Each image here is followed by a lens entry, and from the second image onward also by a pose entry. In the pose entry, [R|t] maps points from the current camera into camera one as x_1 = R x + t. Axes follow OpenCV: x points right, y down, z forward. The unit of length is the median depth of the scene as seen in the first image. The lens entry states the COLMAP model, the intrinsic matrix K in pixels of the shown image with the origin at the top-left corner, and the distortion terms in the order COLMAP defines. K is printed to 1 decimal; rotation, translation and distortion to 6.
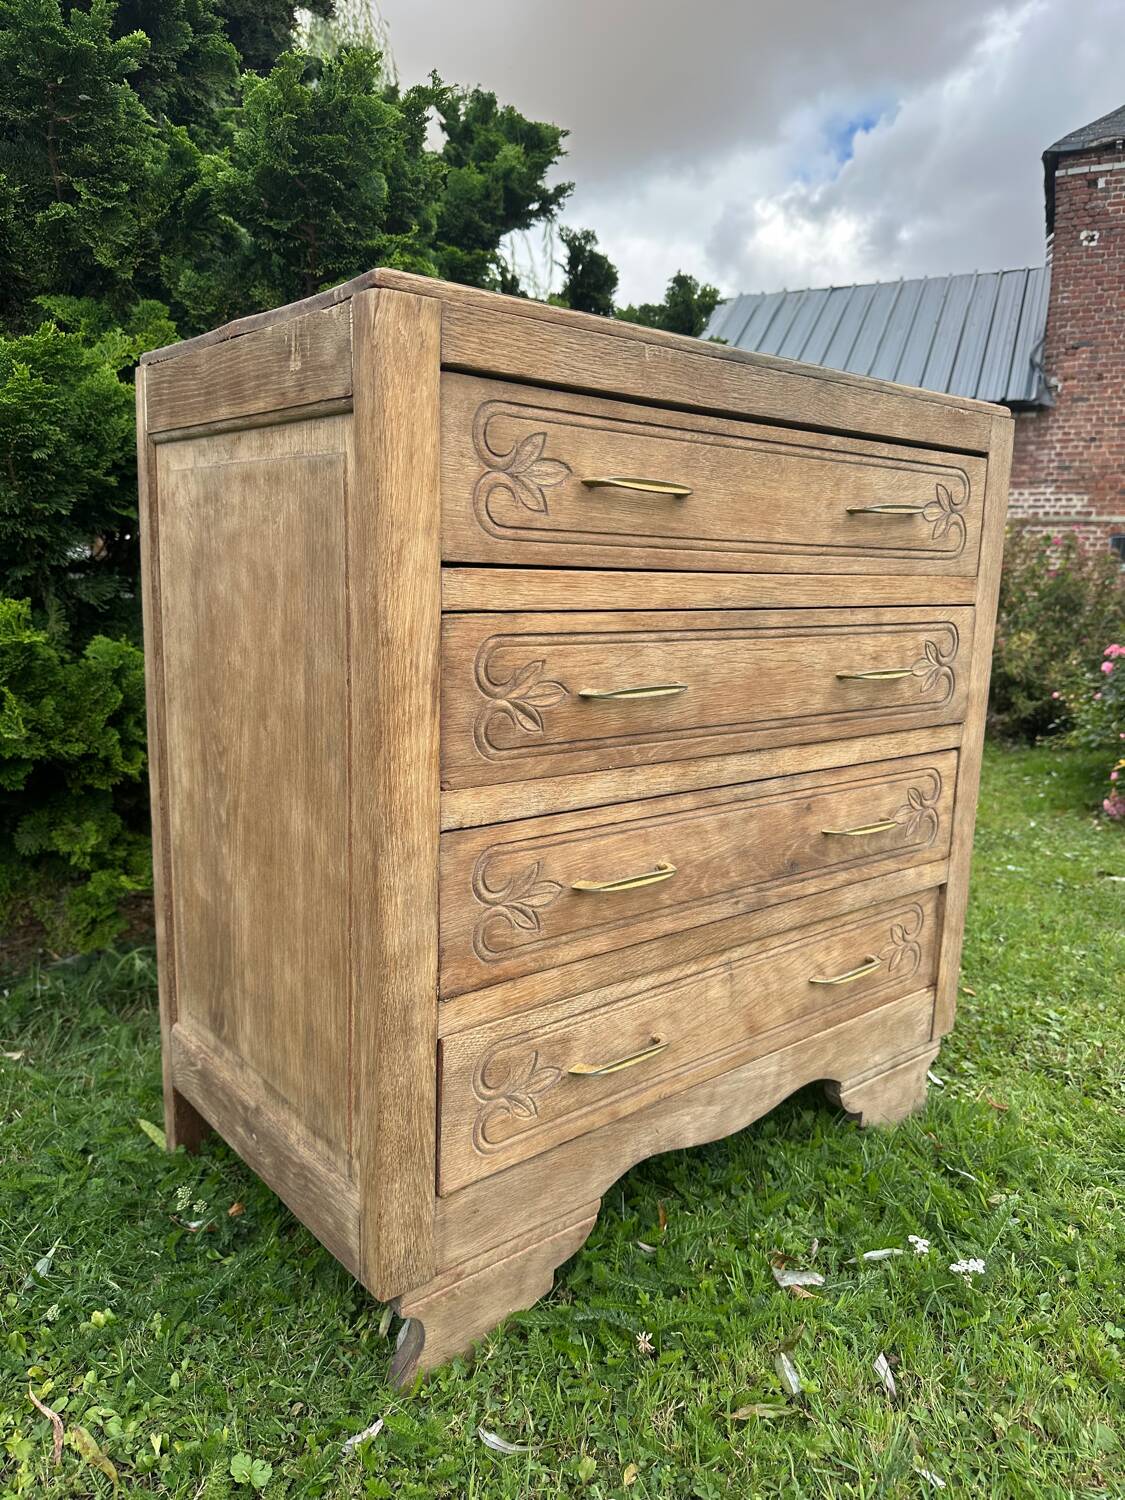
lens RADIAL K [[1051.2, 0, 575.2], [0, 1051.2, 760.3], [0, 0, 1]] dist [0.158951, -0.290055]
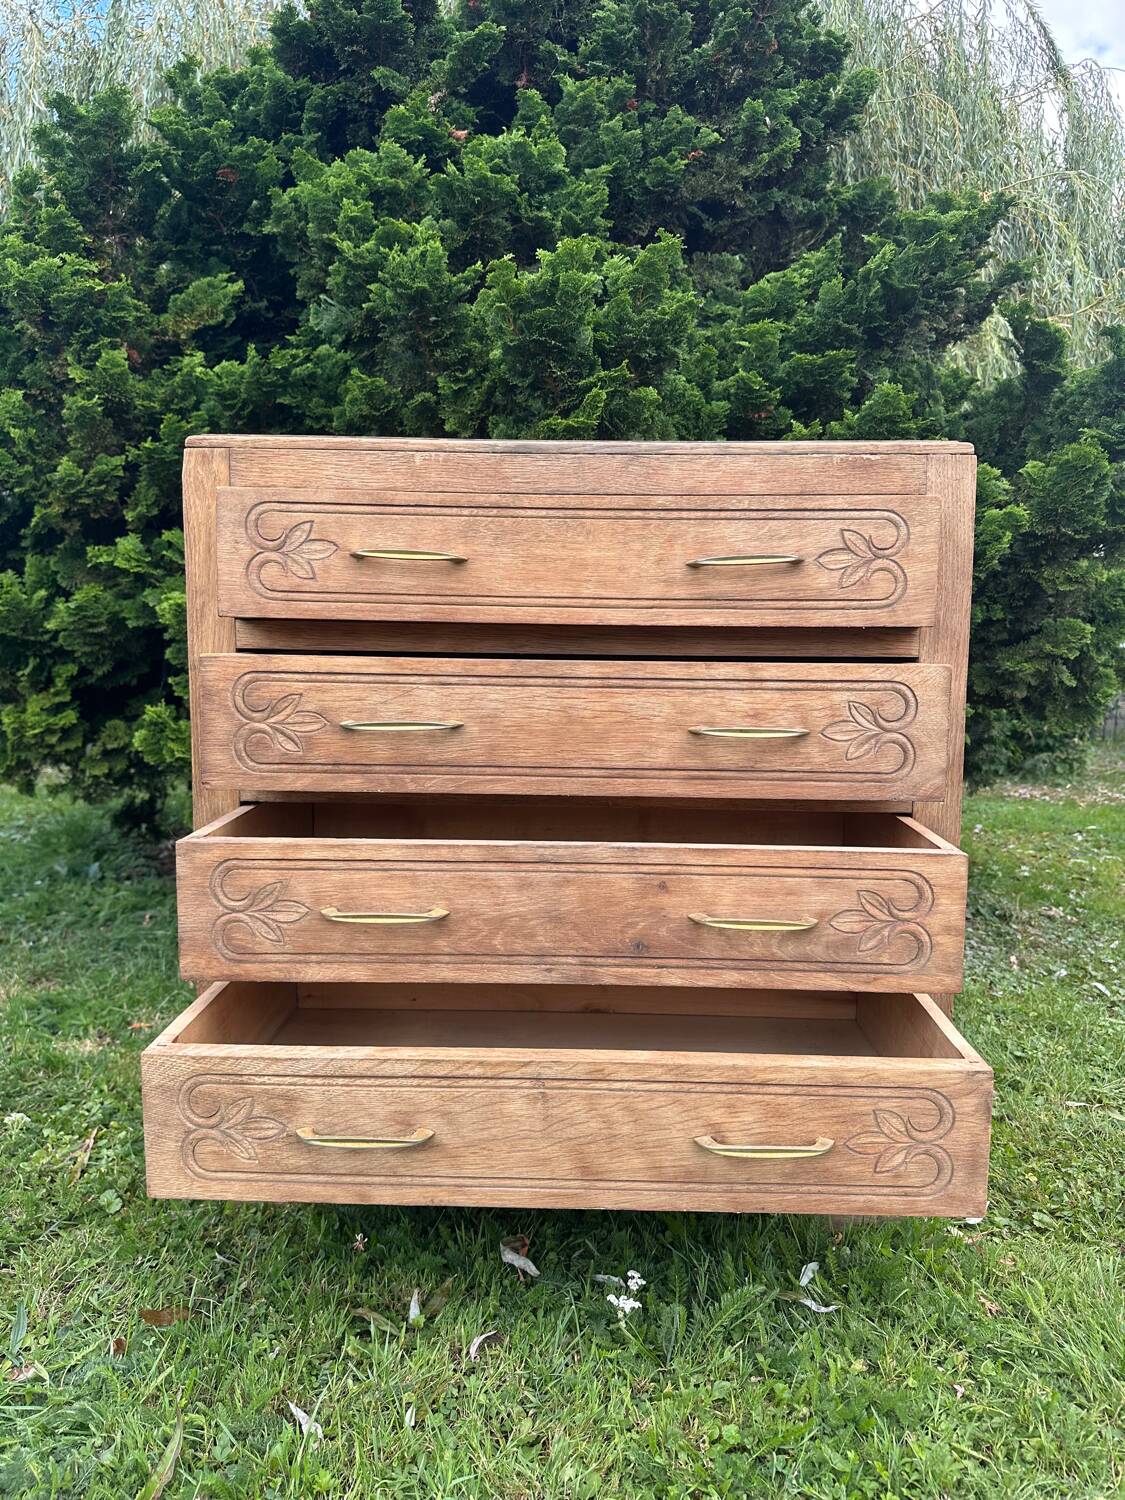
lens RADIAL K [[1071.9, 0, 574.3], [0, 1071.9, 737.7], [0, 0, 1]] dist [0.014454, -0.010281]
pose [[0.751072, 0.041184, -0.658935, 0.903286], [-0.114626, 0.991029, -0.068713, 0.025017], [0.650194, 0.127140, 0.749055, 0.146118]]
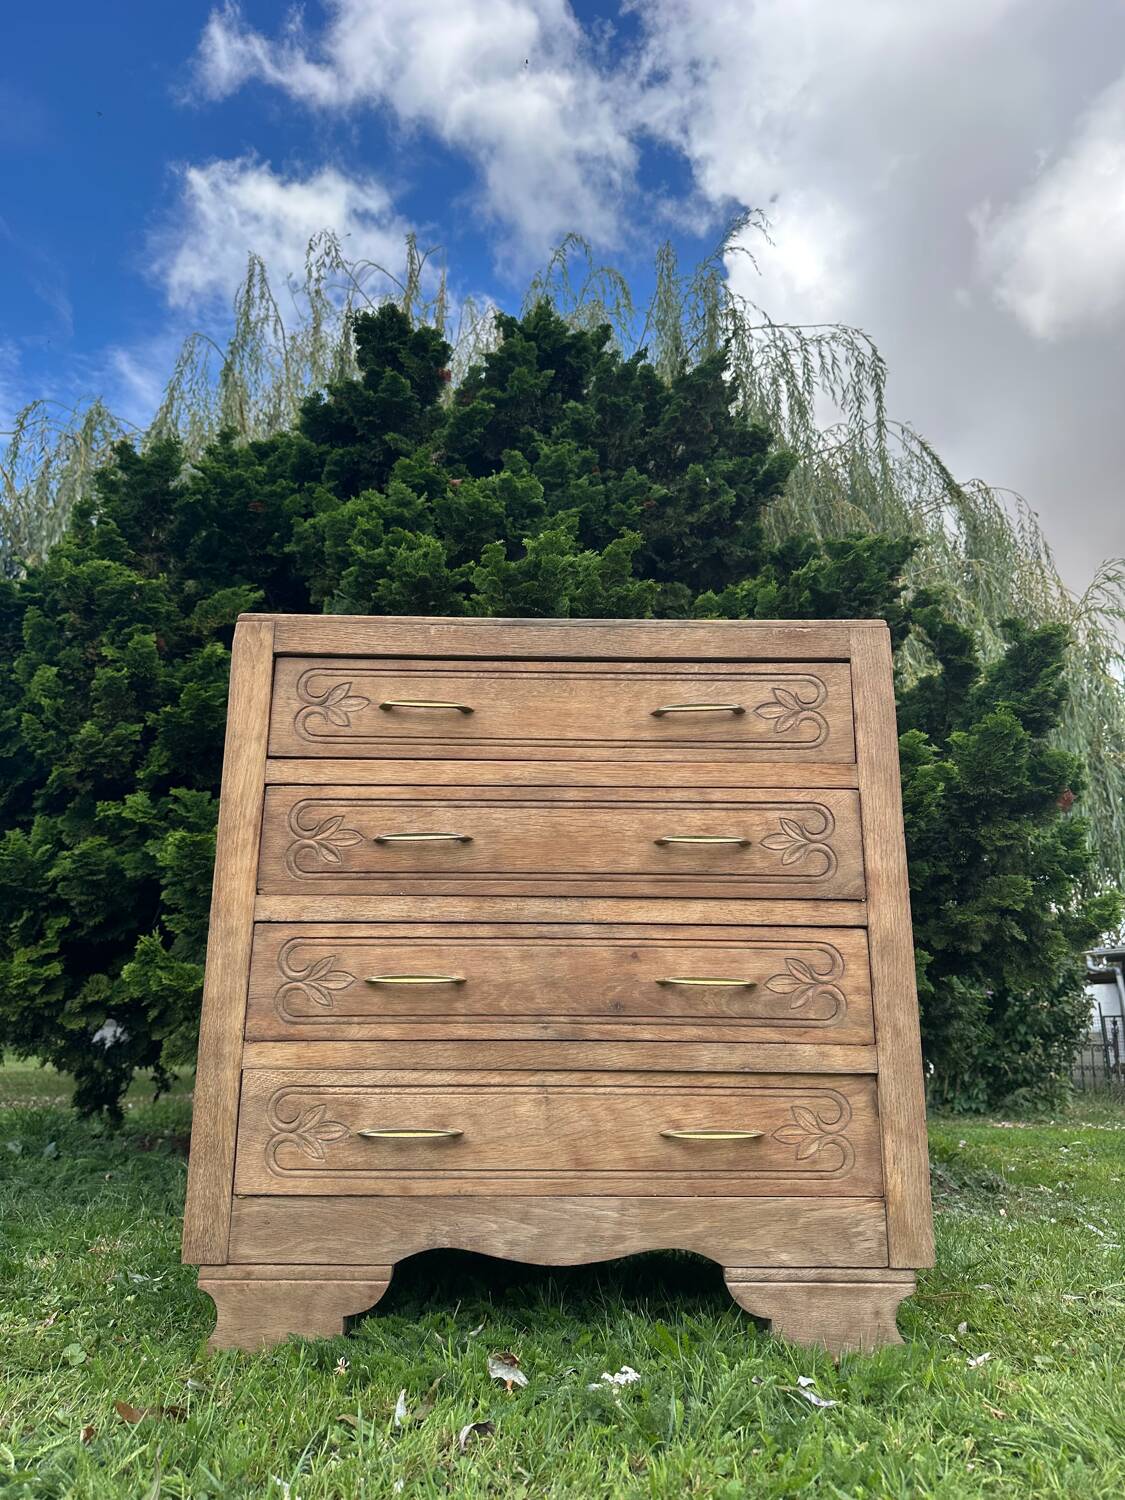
lens RADIAL K [[1051.2, 0, 575.2], [0, 1051.2, 760.3], [0, 0, 1]] dist [0.158951, -0.290055]
pose [[0.771076, -0.169781, -0.613690, 0.959677], [-0.102556, 0.918098, -0.382855, 0.311458], [0.628429, 0.358148, 0.690512, 0.096149]]
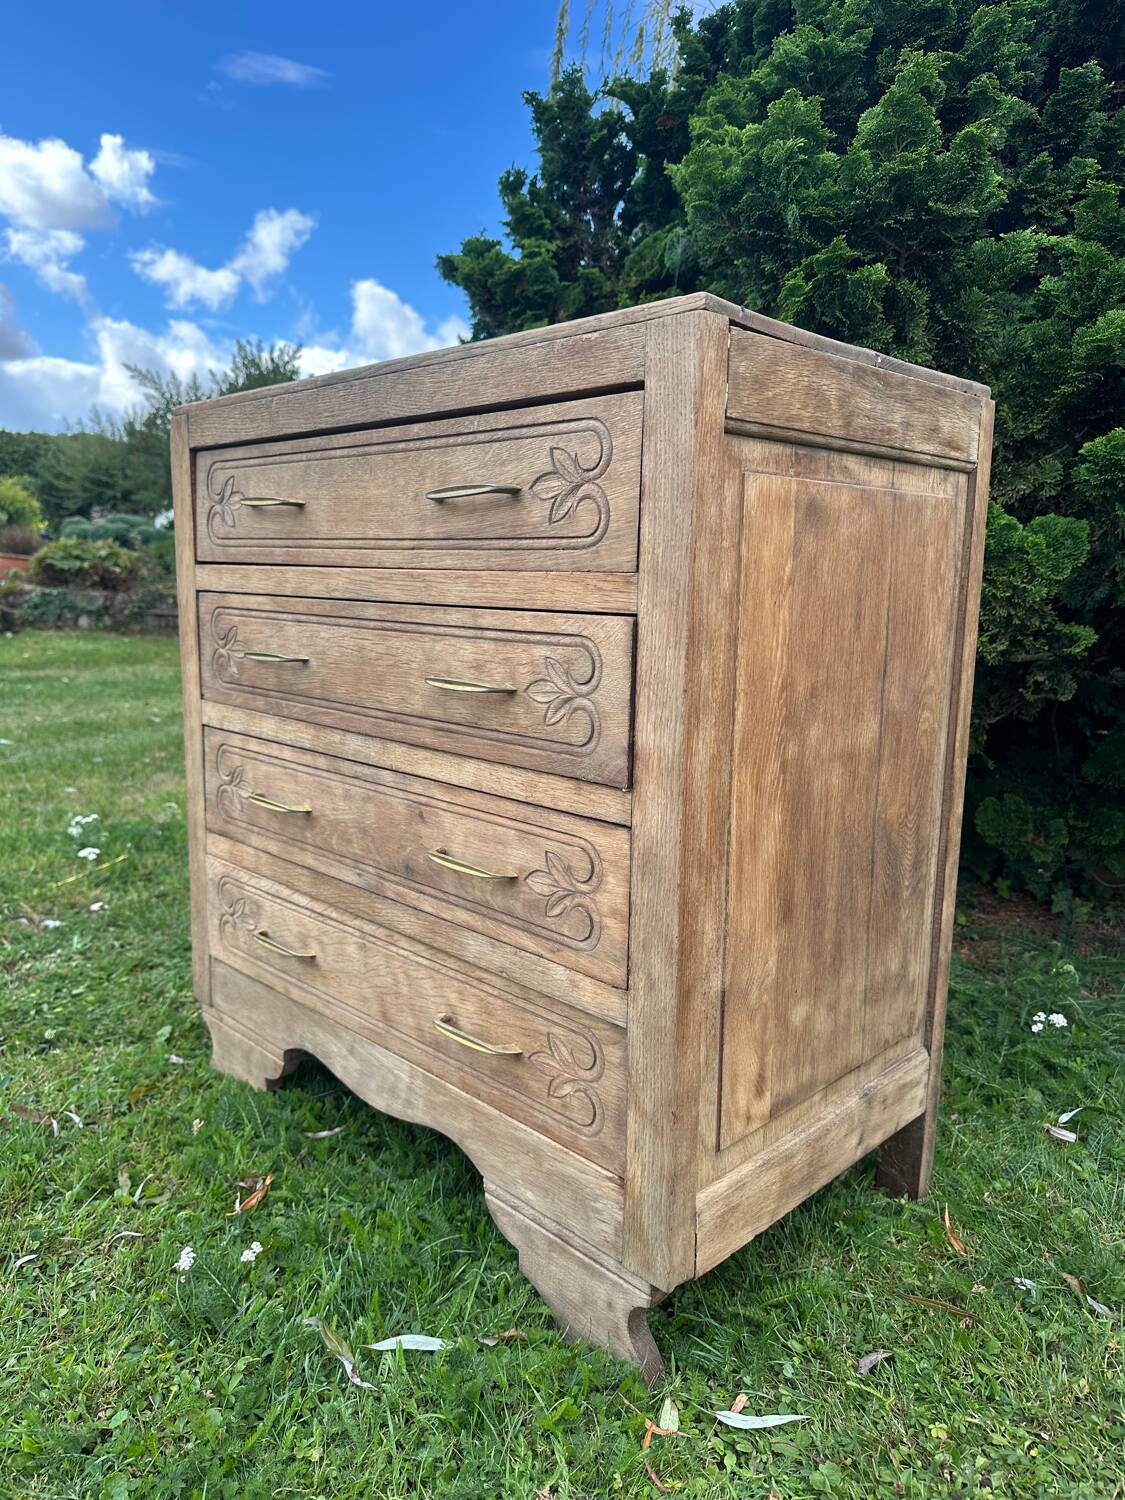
lens RADIAL K [[1053.5, 0, 564.8], [0, 1053.5, 750.6], [0, 0, 1]] dist [0.171897, -0.346110]
pose [[0.078672, 0.130867, -0.988274, 1.219088], [-0.203464, 0.972587, 0.112592, -0.151745], [0.975916, 0.192221, 0.103142, 1.071504]]
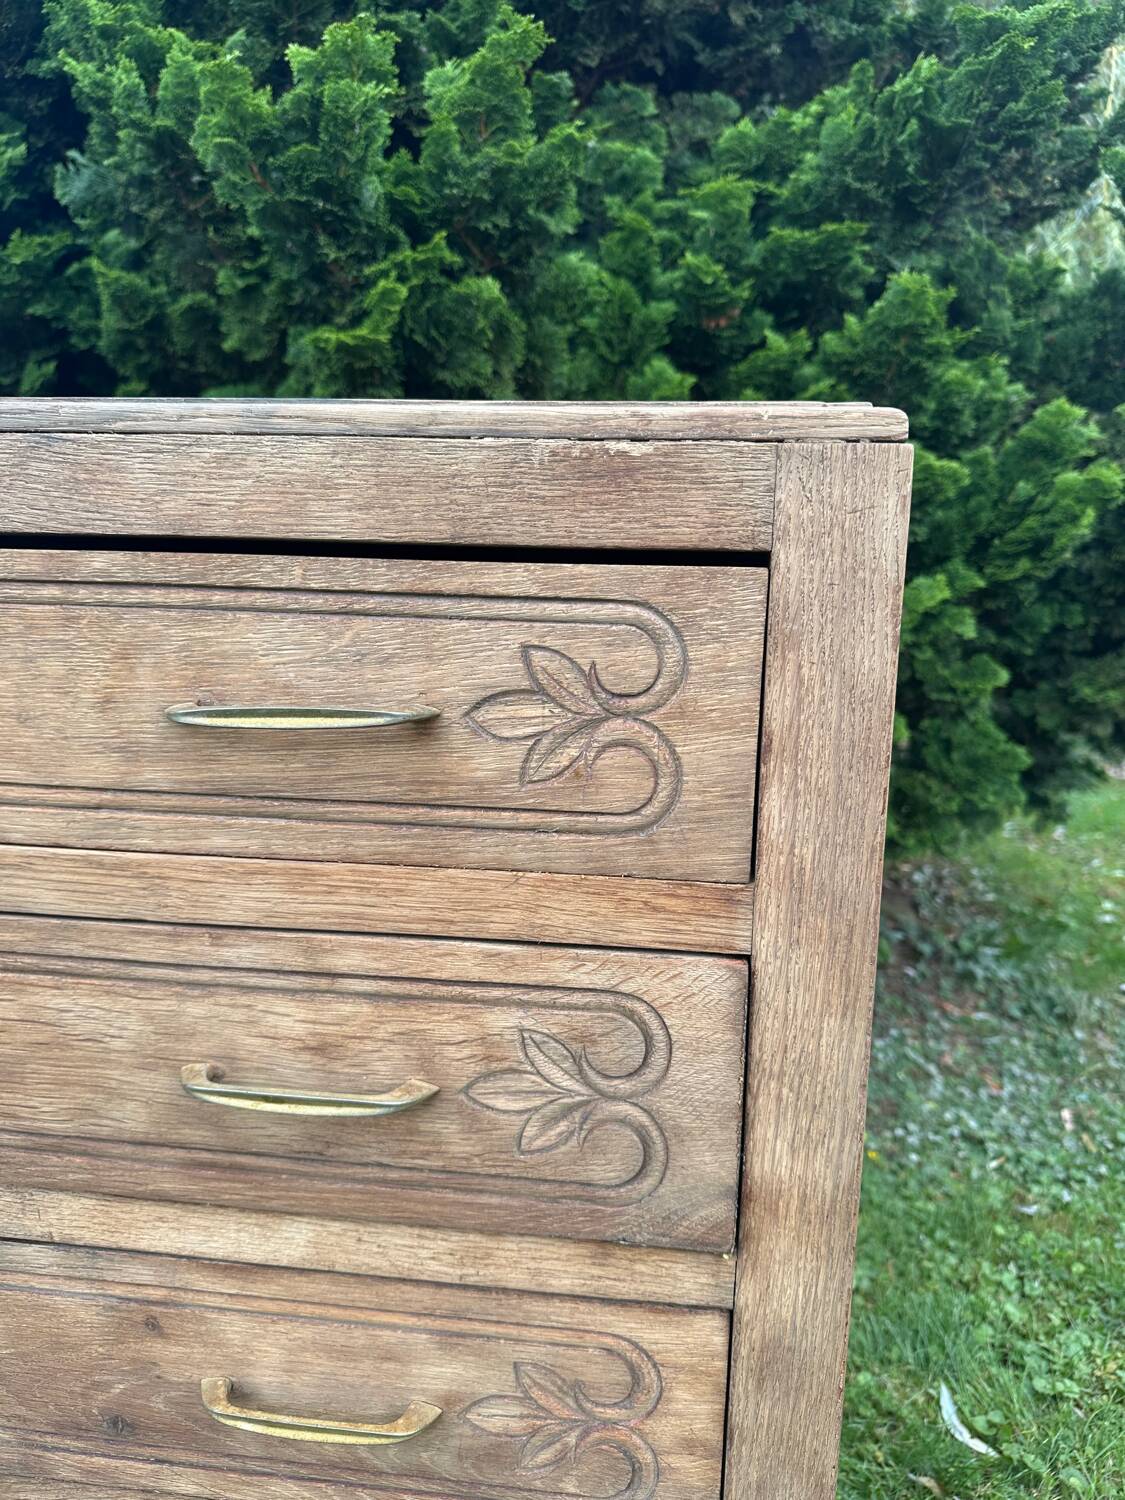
lens RADIAL K [[1079.4, 0, 578.2], [0, 1079.4, 753.8], [0, 0, 1]] dist [0.026076, -0.049507]
pose [[0.696993, 0.115813, -0.707664, 0.694867], [-0.136868, 0.990214, 0.027250, -0.256308], [0.703895, 0.077863, 0.706024, 0.818296]]
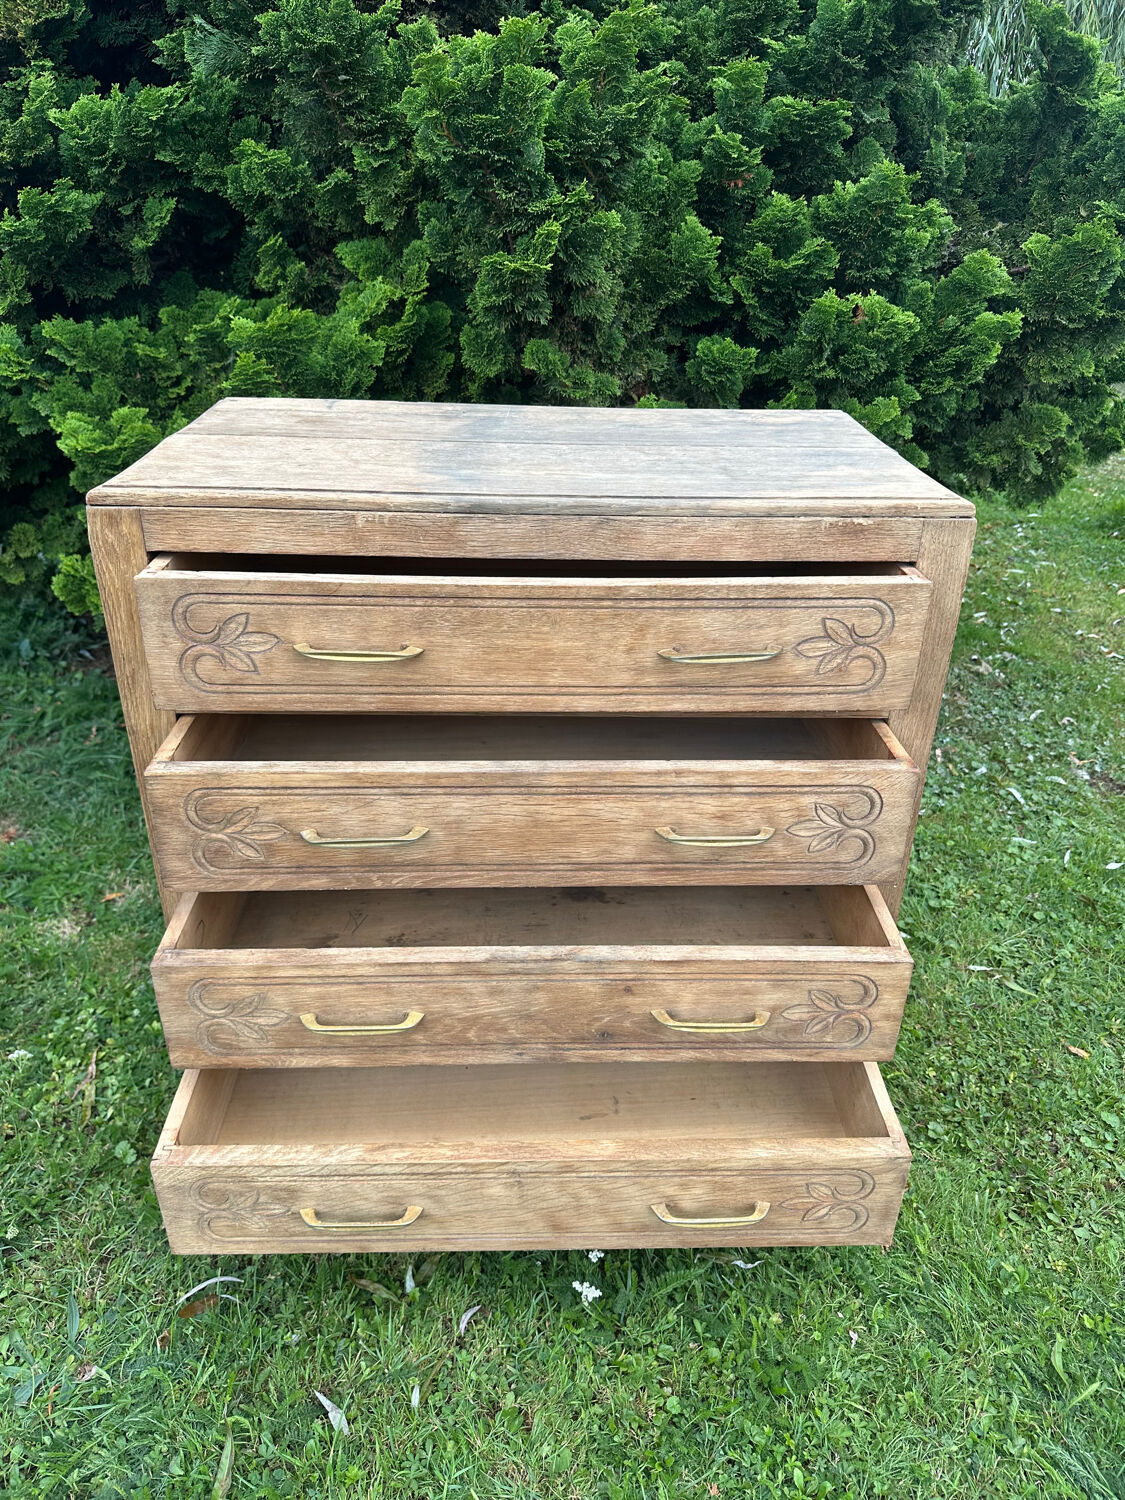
lens RADIAL K [[1071.9, 0, 574.3], [0, 1071.9, 737.7], [0, 0, 1]] dist [0.014454, -0.010281]
pose [[0.788761, 0.273473, -0.550516, 0.789760], [-0.116770, 0.945938, 0.302598, -0.441617], [0.603507, -0.174394, 0.778053, 0.156184]]
